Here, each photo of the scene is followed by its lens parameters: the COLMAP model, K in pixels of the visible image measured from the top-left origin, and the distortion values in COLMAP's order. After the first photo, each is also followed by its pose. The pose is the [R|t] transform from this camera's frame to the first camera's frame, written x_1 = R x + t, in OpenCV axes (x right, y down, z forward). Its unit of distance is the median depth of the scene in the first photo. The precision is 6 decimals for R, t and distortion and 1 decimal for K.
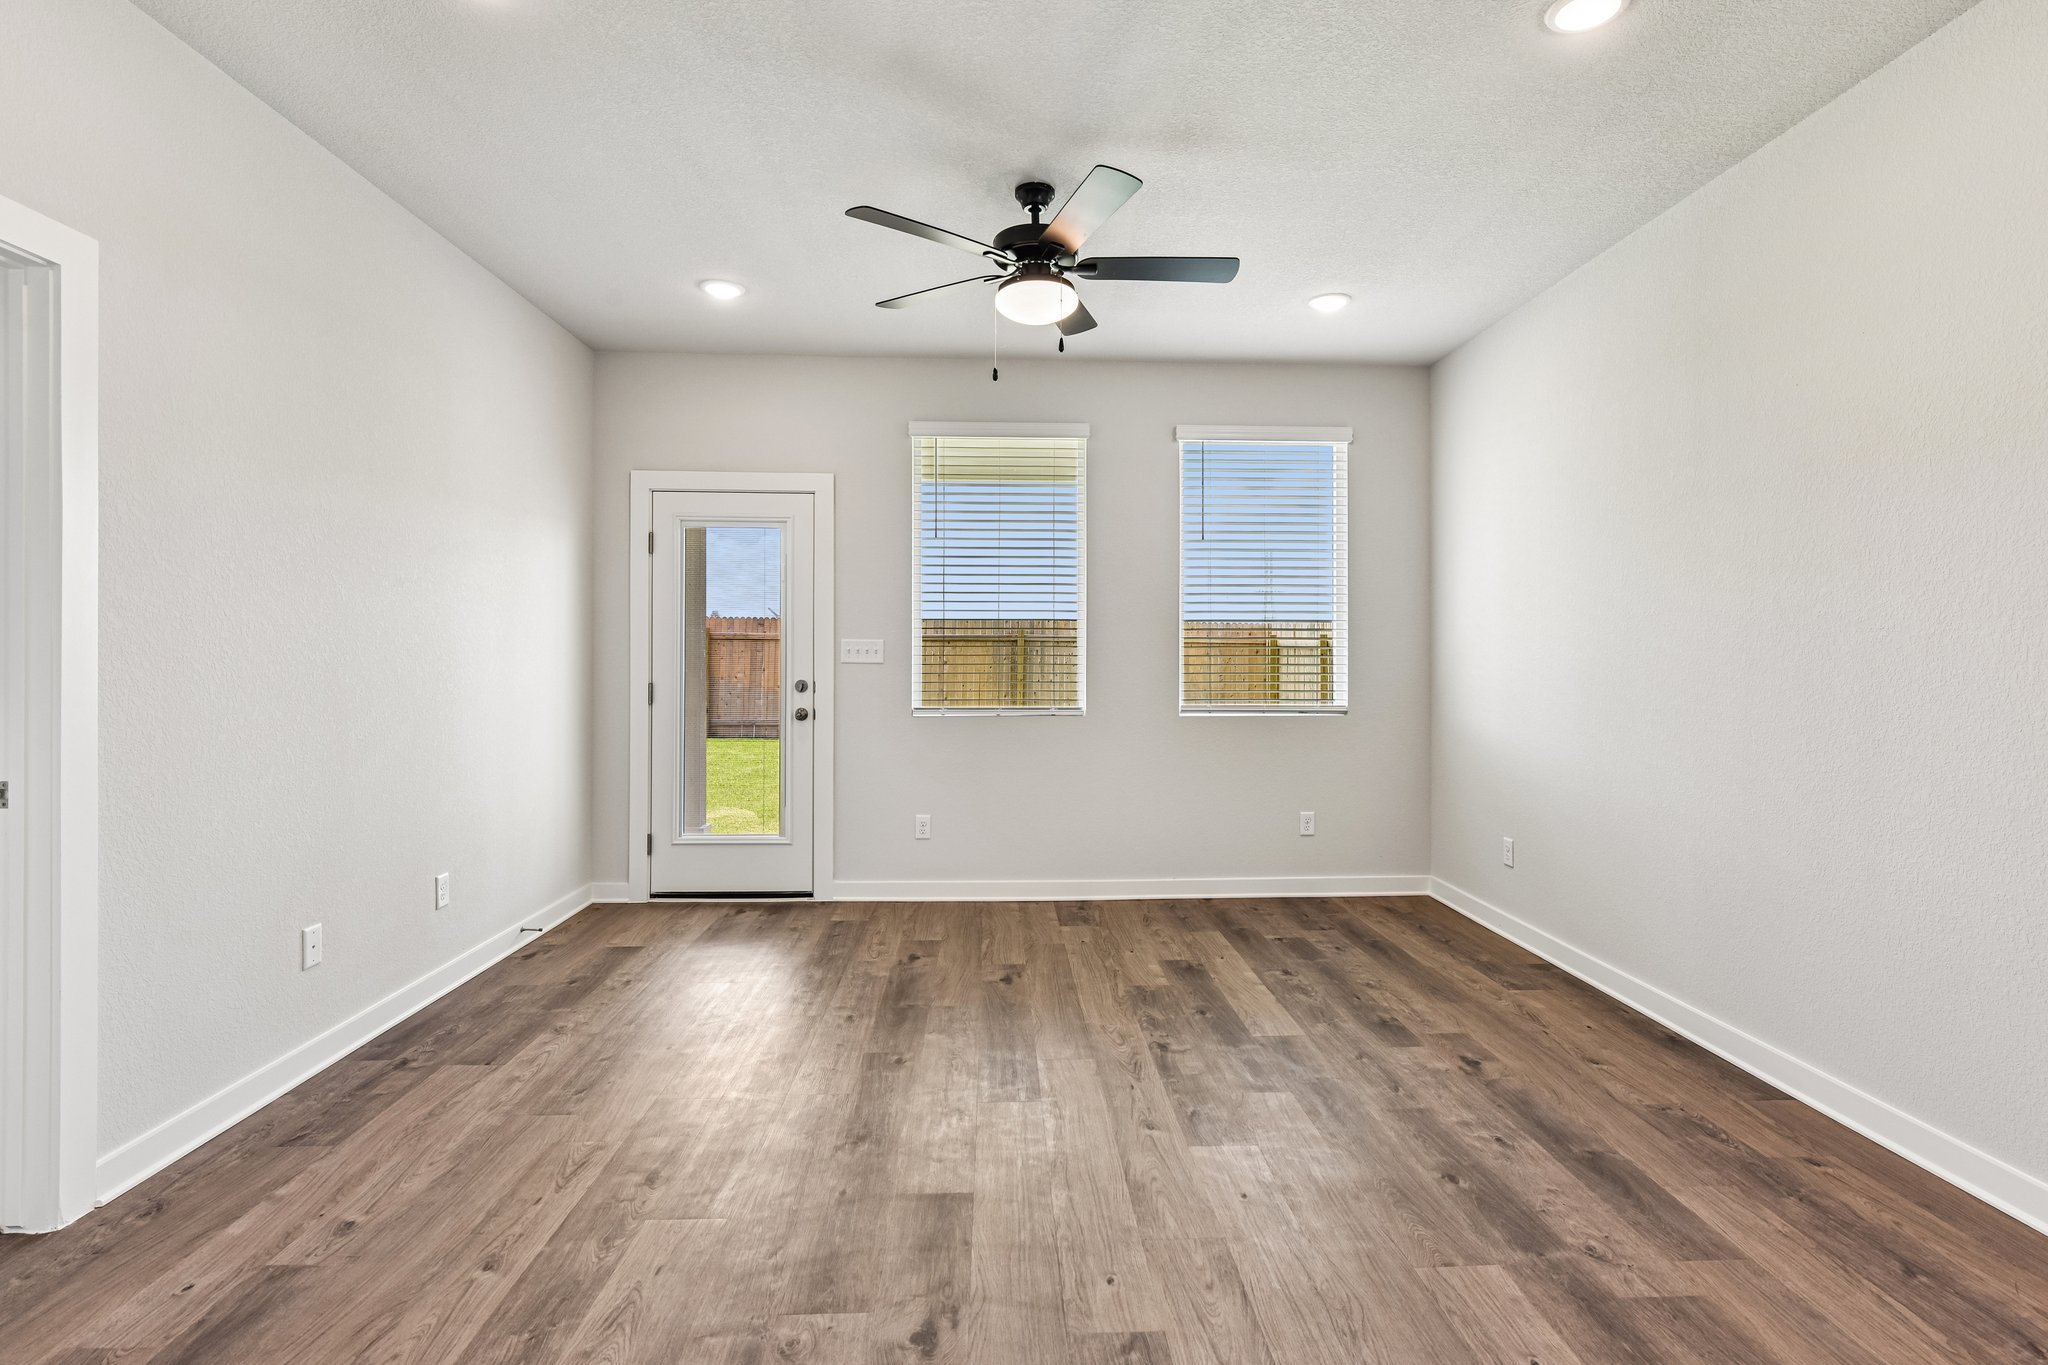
lens RADIAL K [[944.1, 0, 1006.1], [0, 944.1, 647.7], [0, 0, 1]] dist [0.012125, -0.010676]
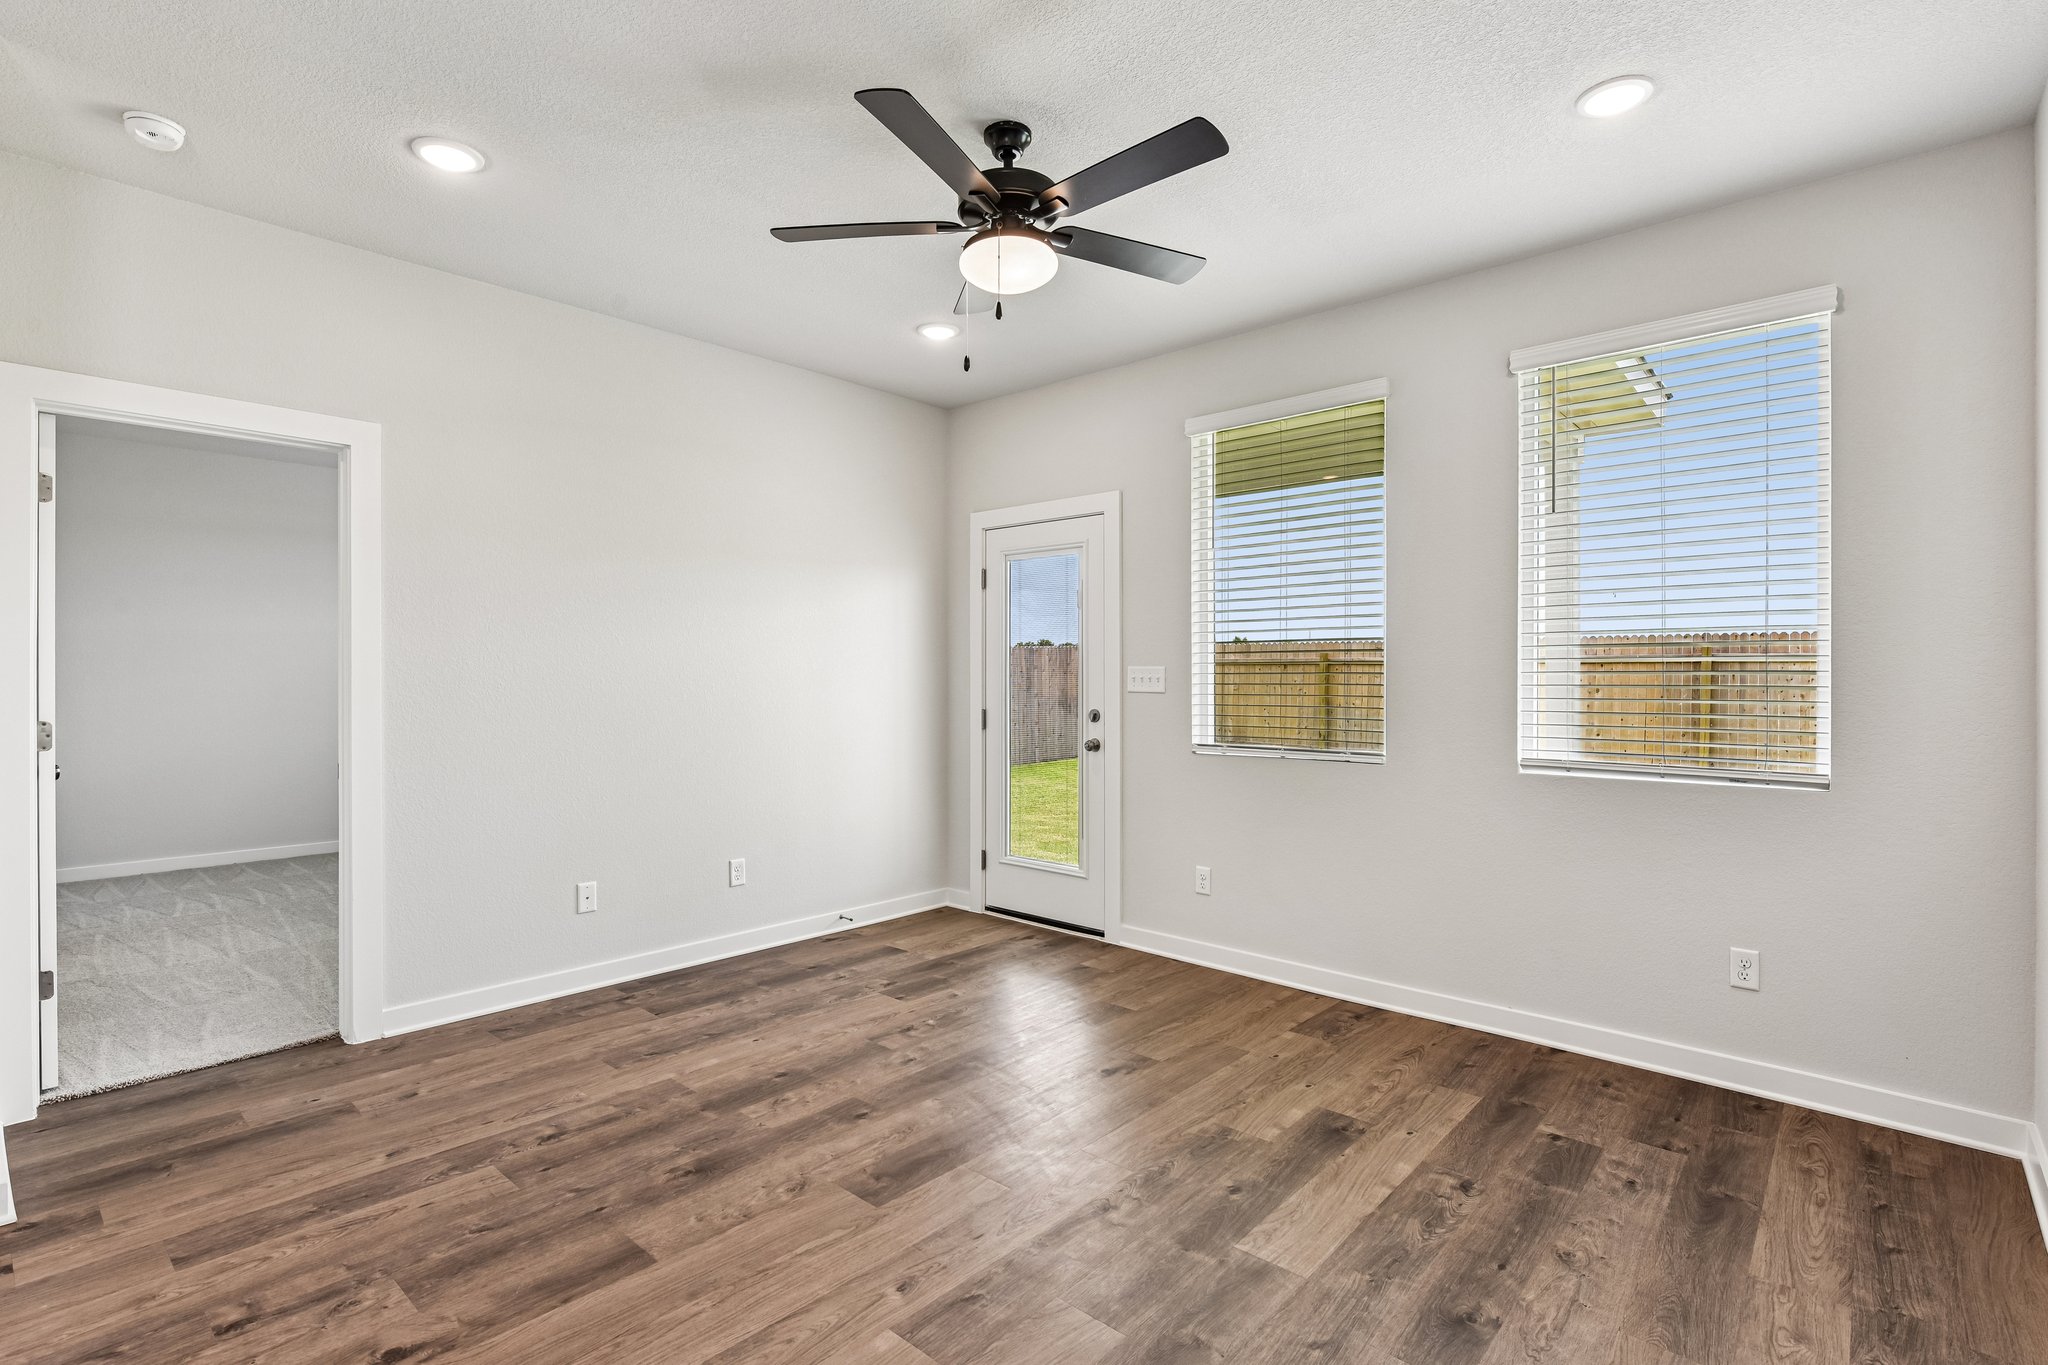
lens RADIAL K [[944.1, 0, 1035.1], [0, 944.1, 671.2], [0, 0, 1]] dist [0.012125, -0.010676]
pose [[0.730047, -0.007732, -0.683353, 0.520202], [0.007190, 0.999968, -0.003633, -0.002207], [0.683359, -0.002261, 0.730079, 0.337235]]
